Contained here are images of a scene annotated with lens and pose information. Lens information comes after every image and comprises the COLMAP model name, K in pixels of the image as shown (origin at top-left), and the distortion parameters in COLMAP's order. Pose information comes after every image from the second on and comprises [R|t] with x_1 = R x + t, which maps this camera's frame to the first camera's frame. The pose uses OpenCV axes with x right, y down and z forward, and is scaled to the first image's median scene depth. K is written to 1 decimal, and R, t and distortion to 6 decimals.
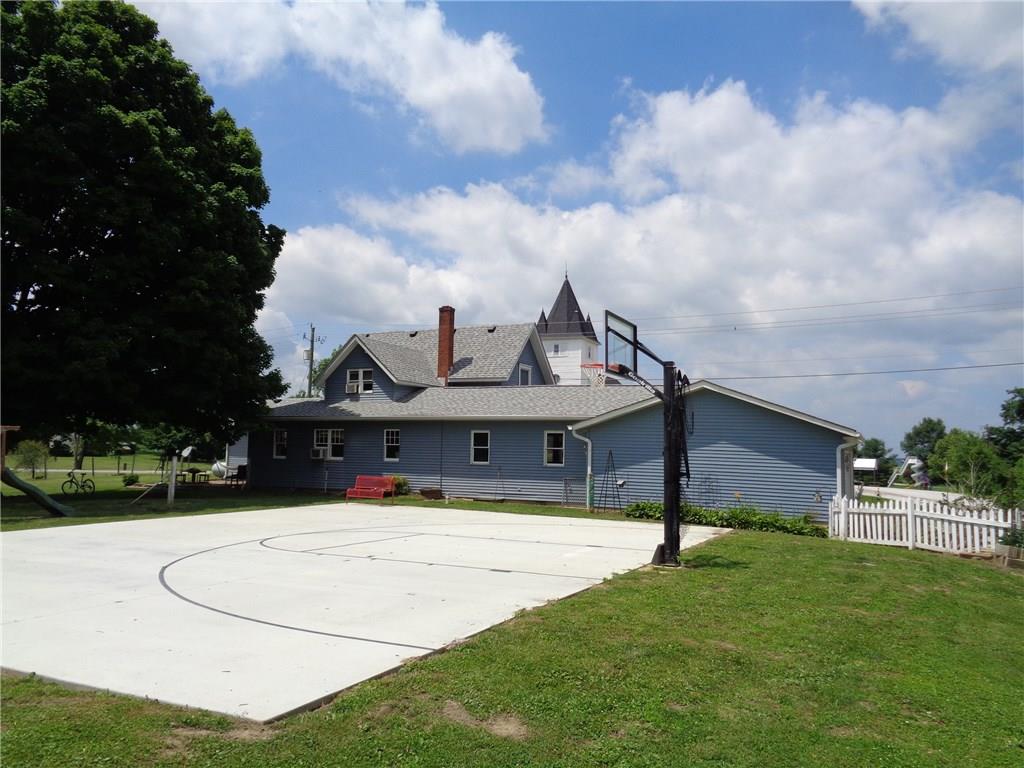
lens RADIAL K [[776.2, 0, 512.0], [0, 776.2, 384.0], [0, 0, 1]] dist [0.002274, 0.001163]
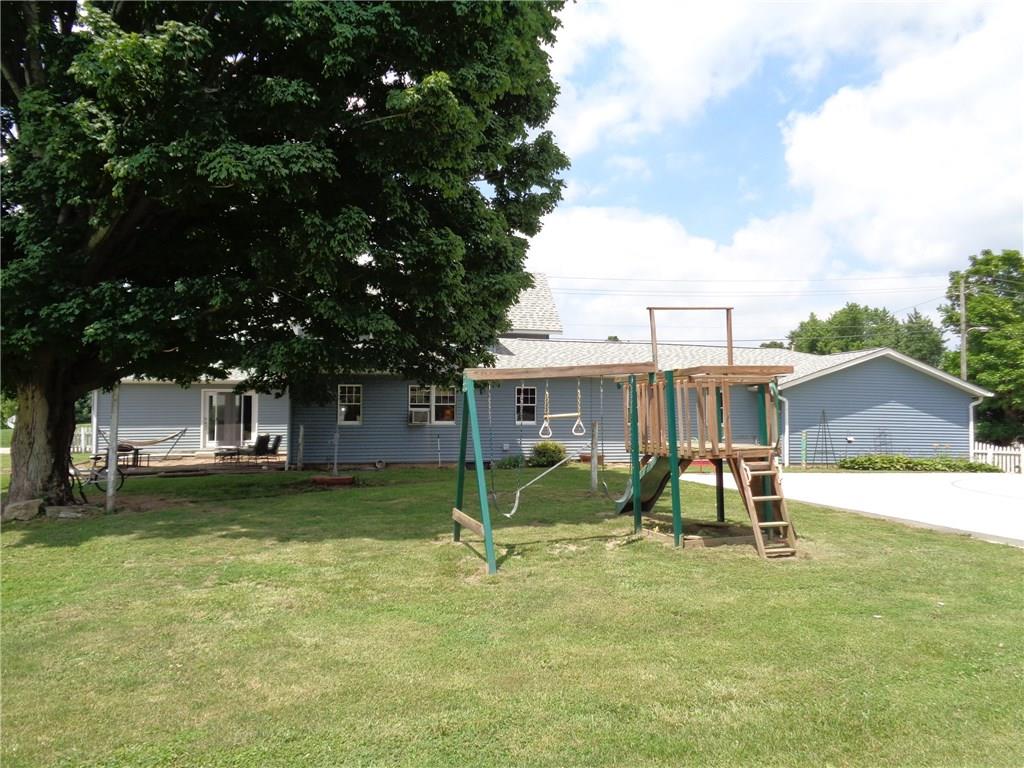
lens RADIAL K [[776.2, 0, 512.0], [0, 776.2, 384.0], [0, 0, 1]] dist [0.002274, 0.001163]
pose [[0.801838, 0.004566, 0.597524, -0.647636], [-0.042331, 0.997892, 0.049180, 0.013276], [-0.596040, -0.064729, 0.800341, 0.313172]]
